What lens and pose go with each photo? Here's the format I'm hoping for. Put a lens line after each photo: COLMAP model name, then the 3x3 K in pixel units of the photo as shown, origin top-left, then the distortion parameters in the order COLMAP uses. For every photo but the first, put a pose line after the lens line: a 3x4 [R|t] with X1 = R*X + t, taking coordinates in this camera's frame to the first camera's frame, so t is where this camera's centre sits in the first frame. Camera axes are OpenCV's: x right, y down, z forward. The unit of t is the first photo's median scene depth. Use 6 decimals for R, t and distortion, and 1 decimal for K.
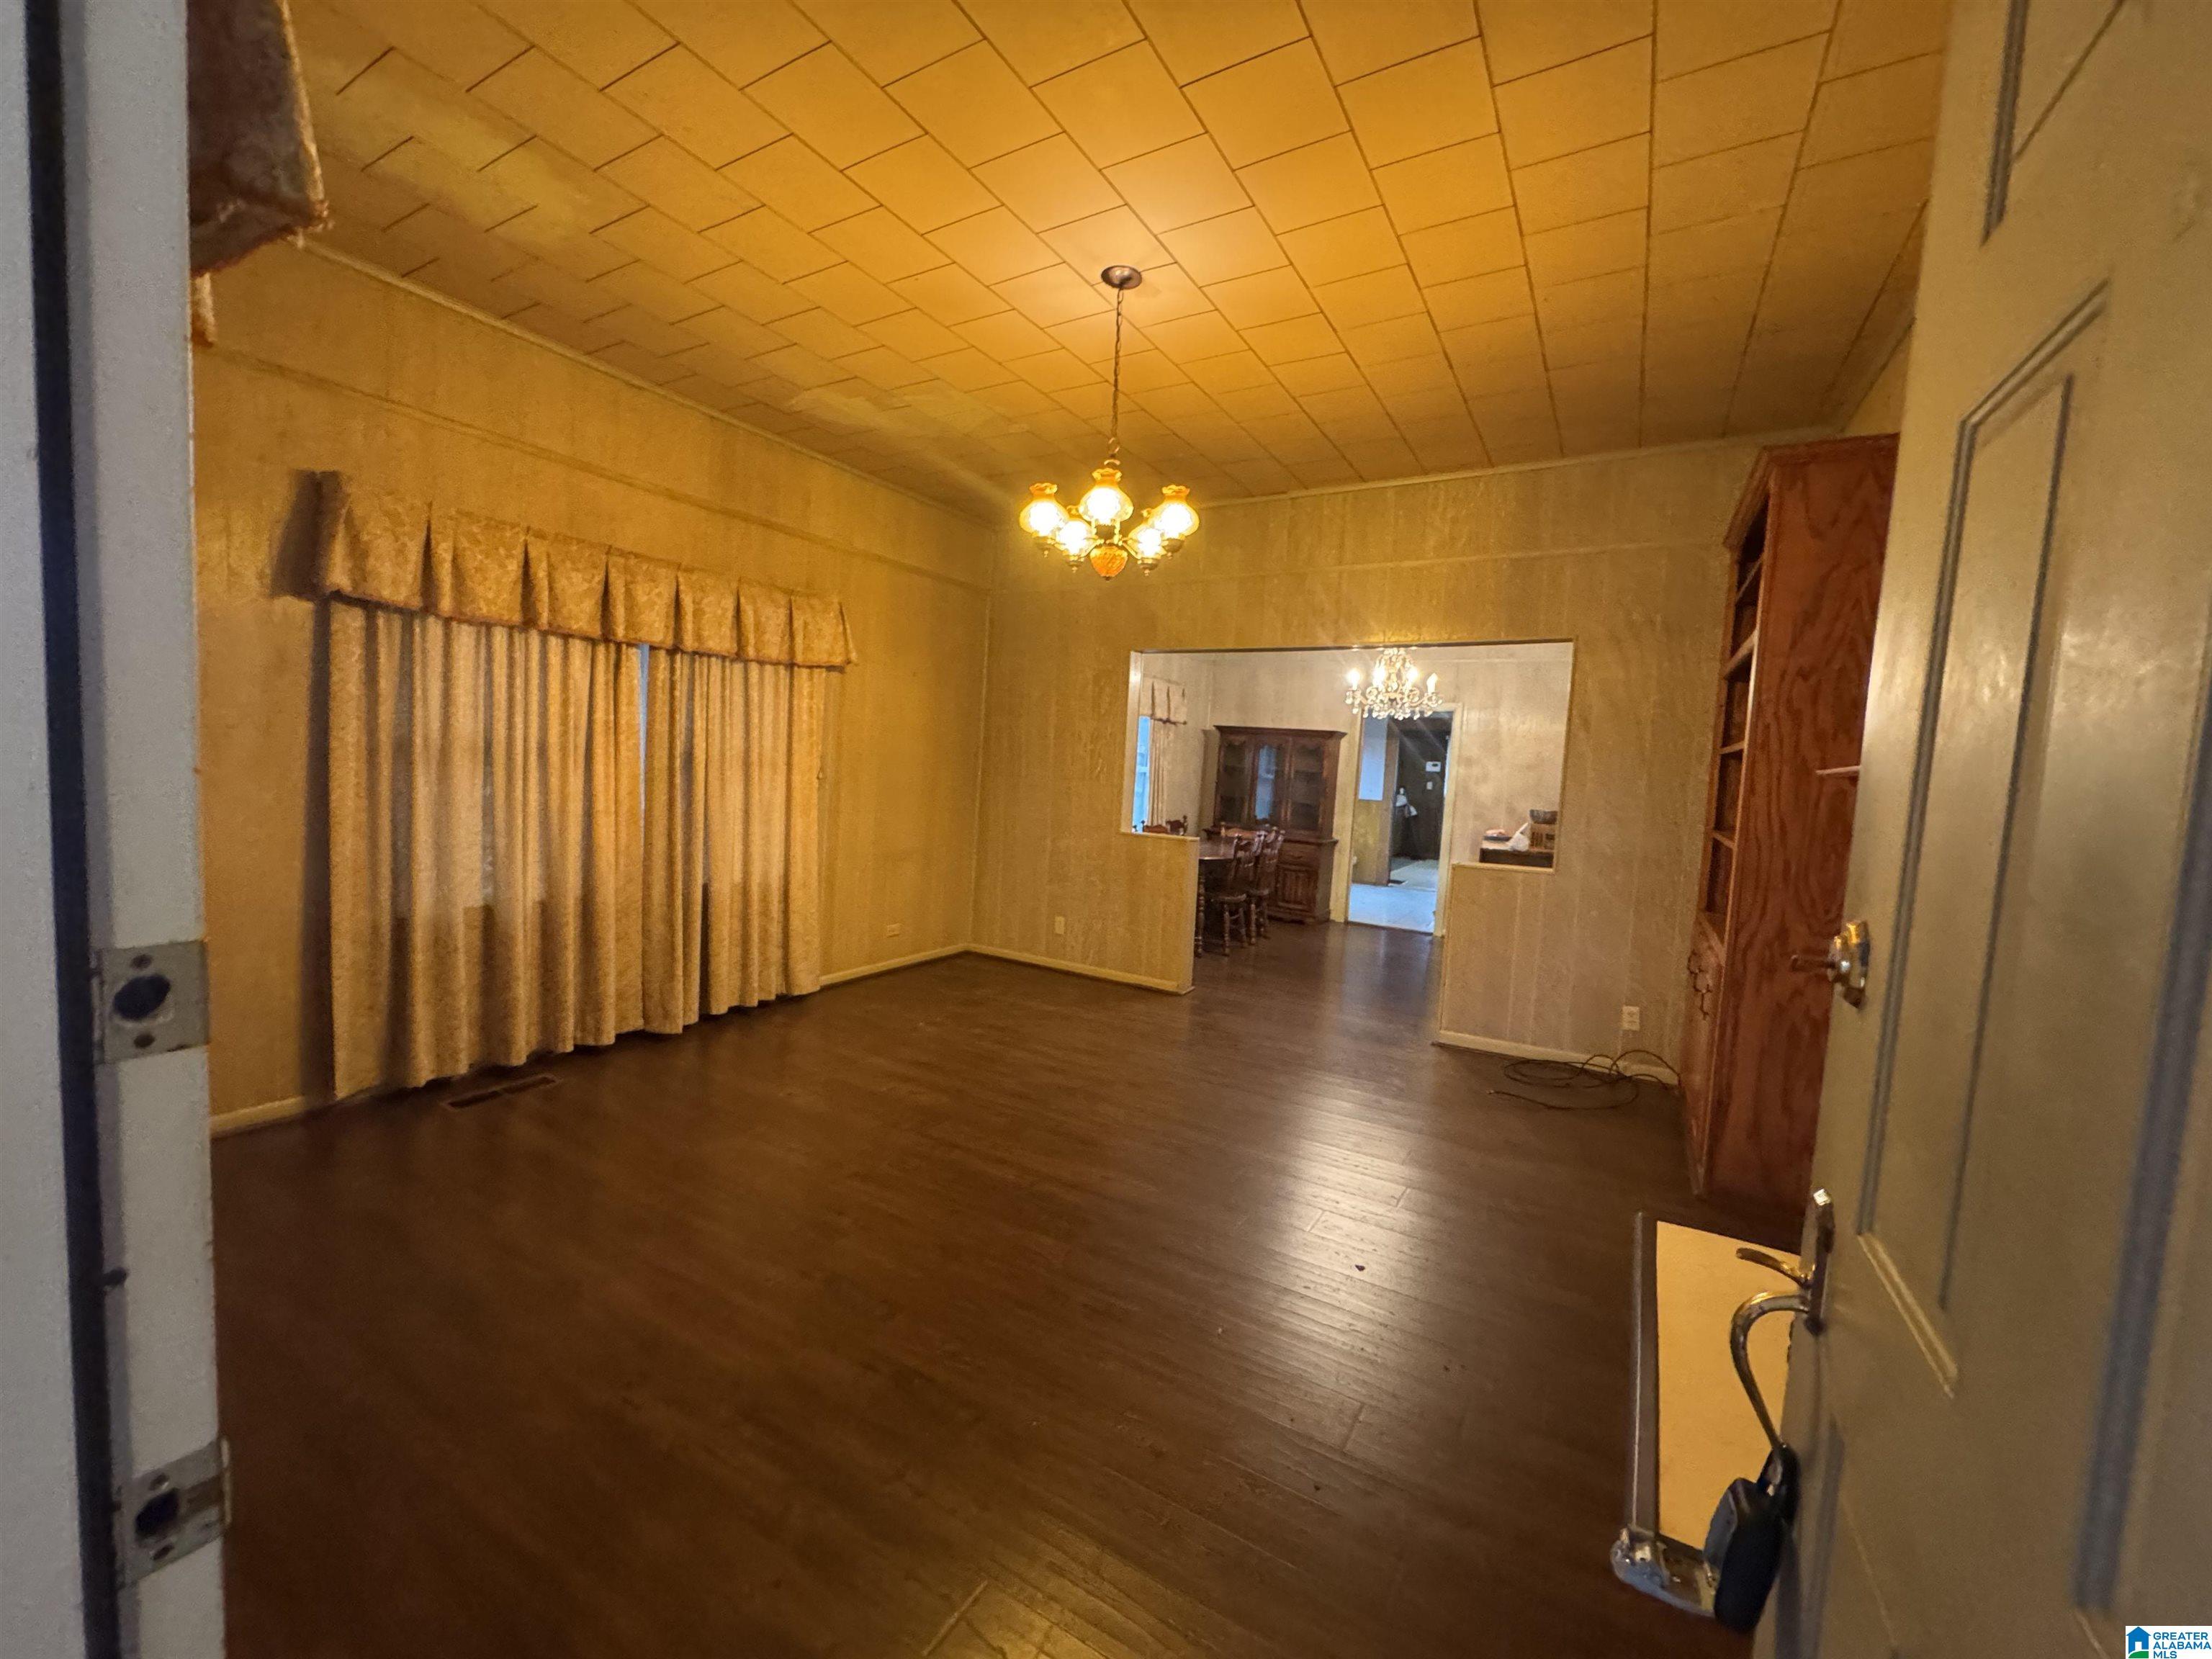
lens RADIAL K [[882.8, 0, 1106.0], [0, 882.8, 829.5], [0, 0, 1]] dist [-0.006149, -0.000746]
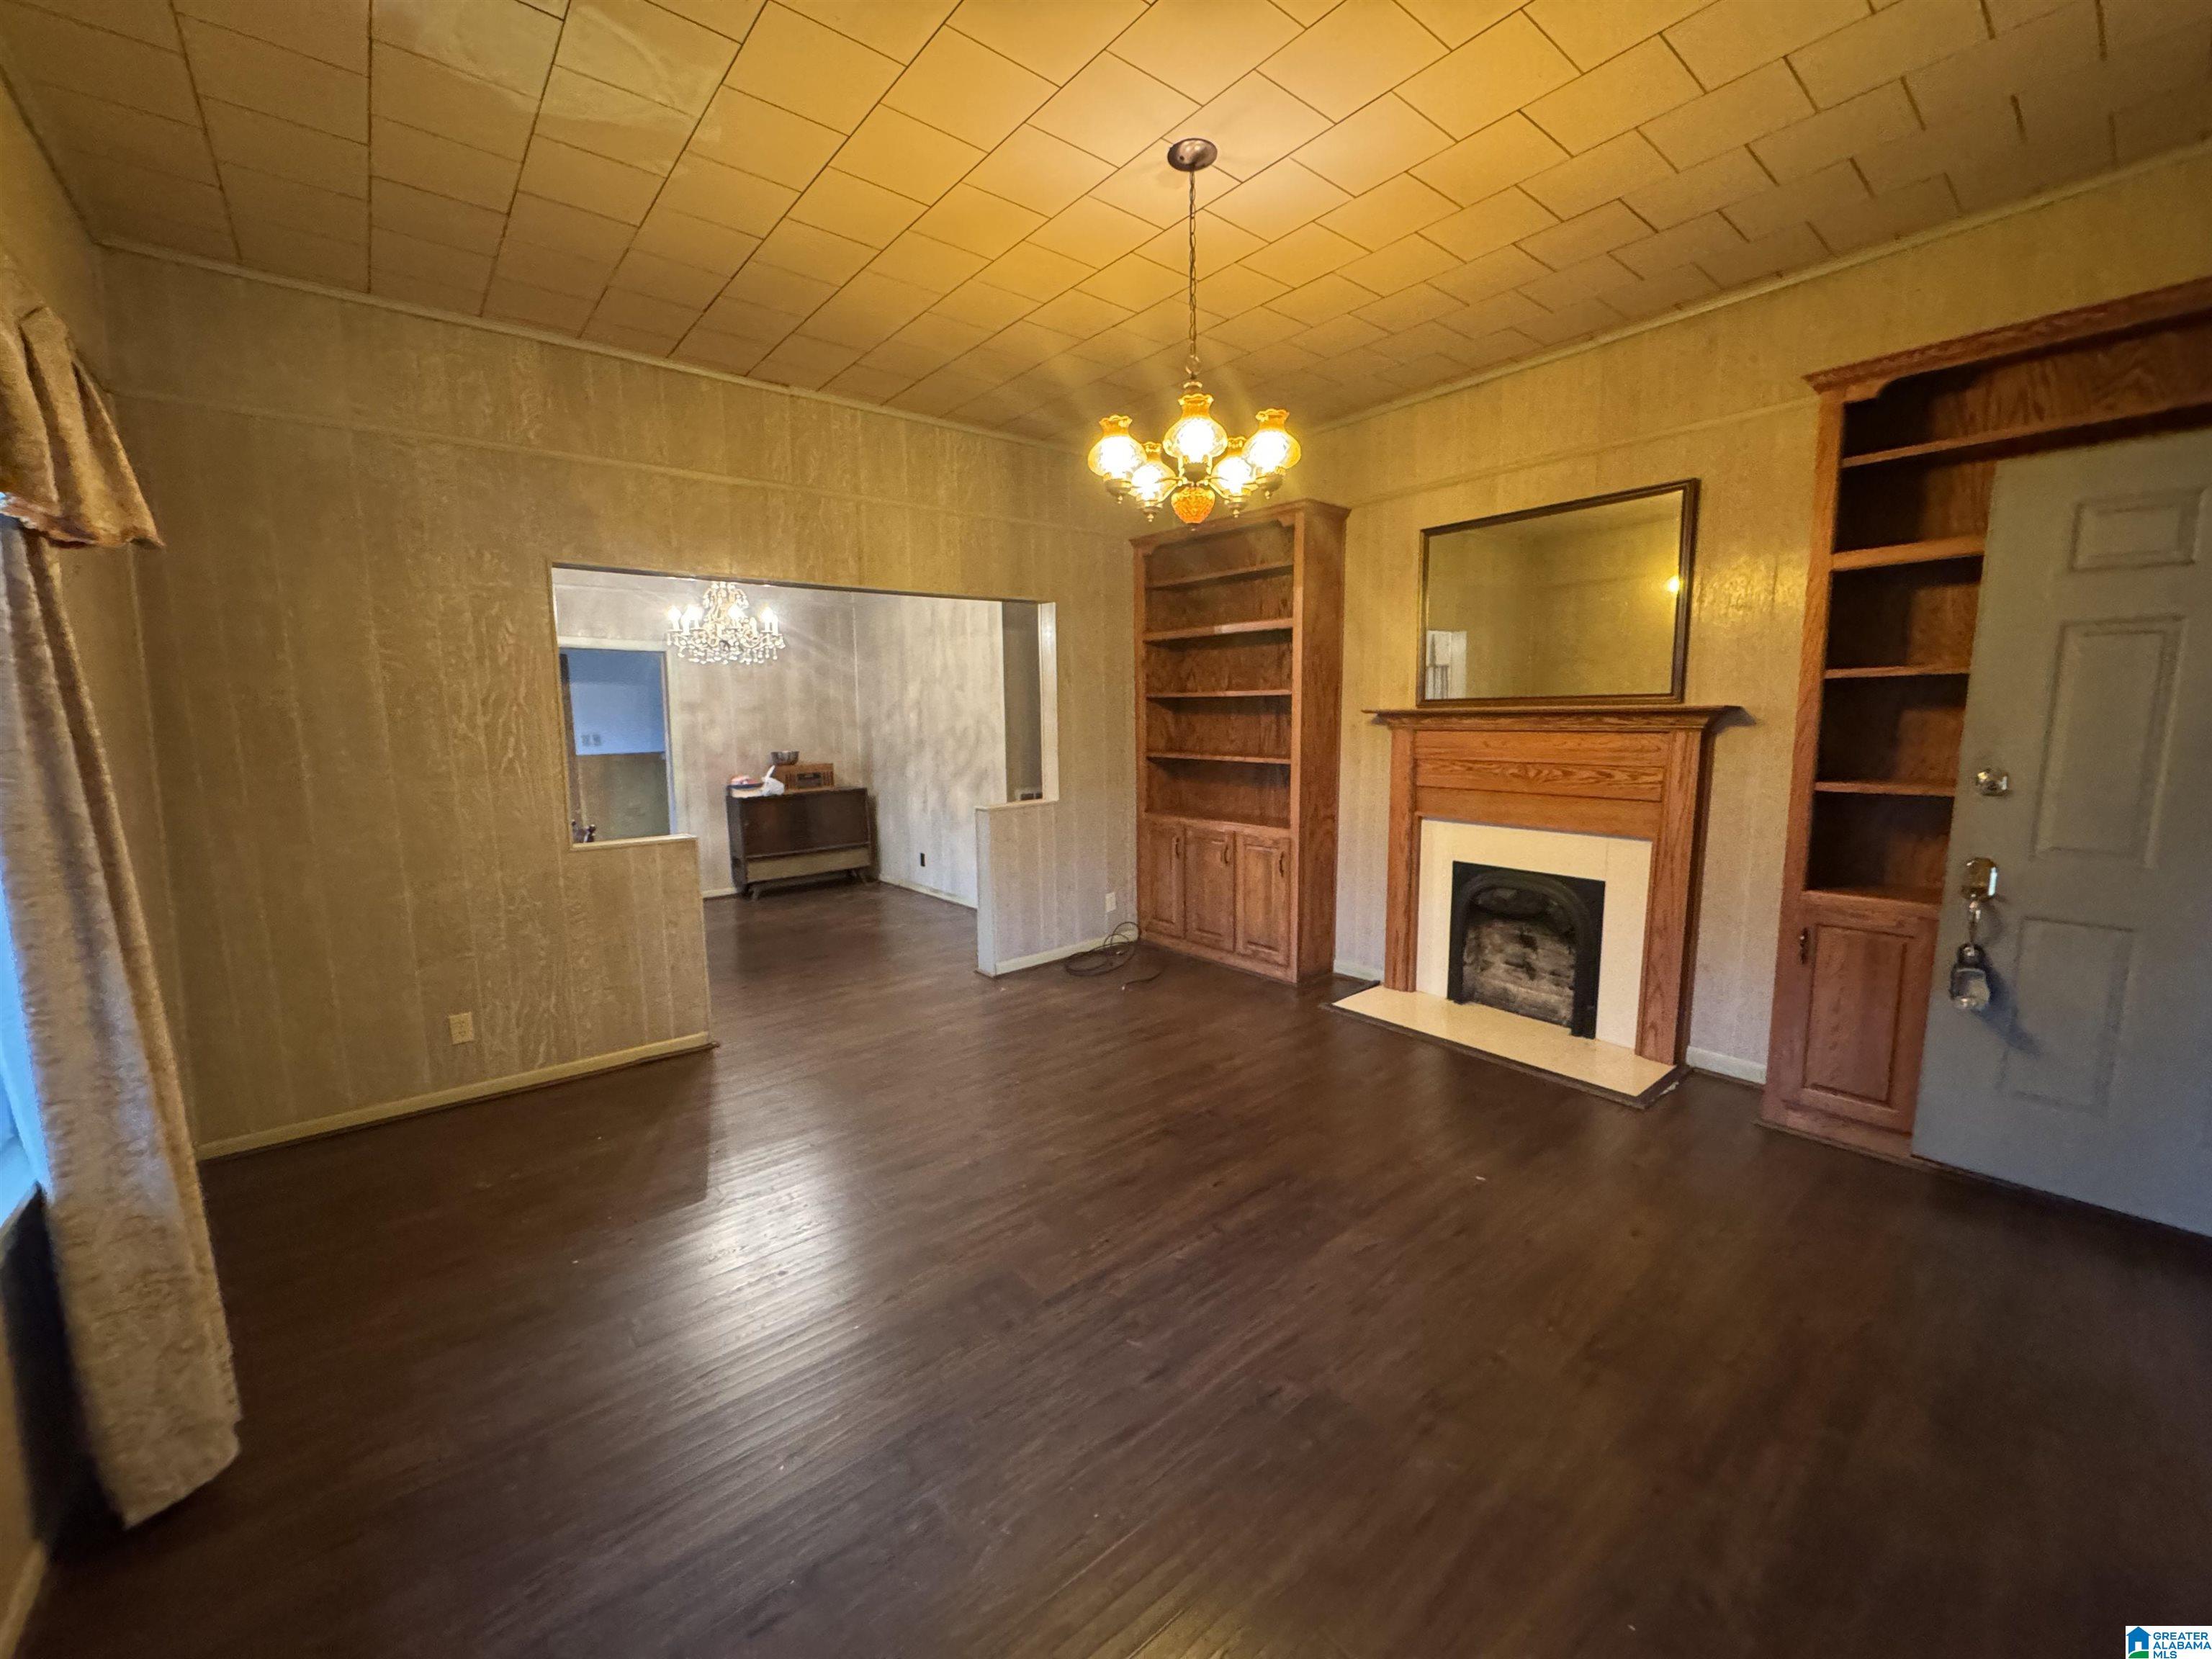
lens RADIAL K [[882.8, 0, 1106.0], [0, 882.8, 829.5], [0, 0, 1]] dist [-0.006149, -0.000746]
pose [[0.337460, -0.181746, 0.923628, -0.596948], [0.104282, 0.982363, 0.155202, -0.094658], [-0.935546, 0.043943, 0.350461, 0.545907]]
